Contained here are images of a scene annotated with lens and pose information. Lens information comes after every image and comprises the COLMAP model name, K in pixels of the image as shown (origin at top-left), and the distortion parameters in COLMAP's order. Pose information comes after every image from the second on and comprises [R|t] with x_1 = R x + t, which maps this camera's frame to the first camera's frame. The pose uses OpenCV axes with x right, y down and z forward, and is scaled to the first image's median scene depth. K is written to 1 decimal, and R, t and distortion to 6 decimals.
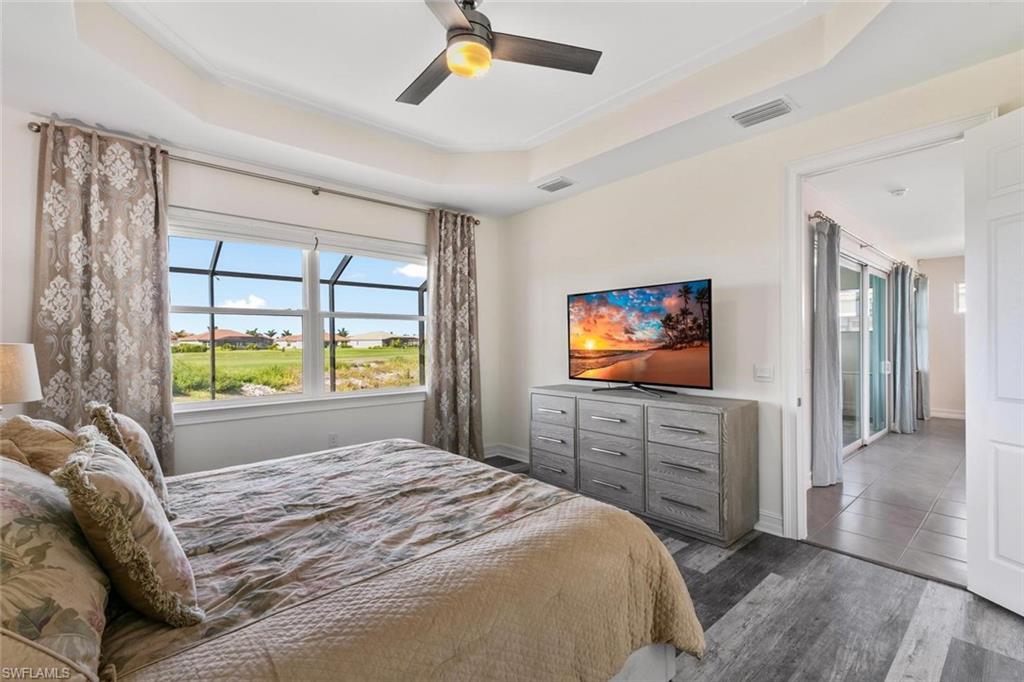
lens RADIAL K [[459.4, 0, 506.9], [0, 459.4, 343.8], [0, 0, 1]] dist [0.007180, -0.000672]
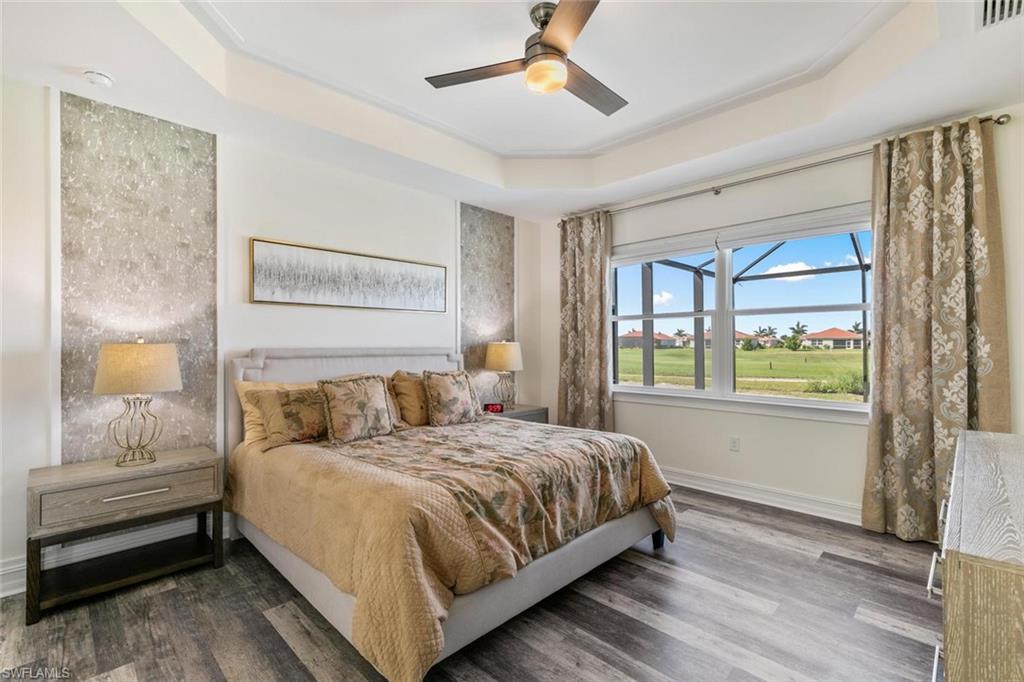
lens RADIAL K [[459.4, 0, 518.5], [0, 459.4, 344.0], [0, 0, 1]] dist [0.007180, -0.000672]
pose [[0.069961, 0.005537, -0.997534, 0.569979], [-0.000946, 0.999985, 0.005485, -0.002736], [0.997549, 0.000560, 0.069965, 0.506214]]
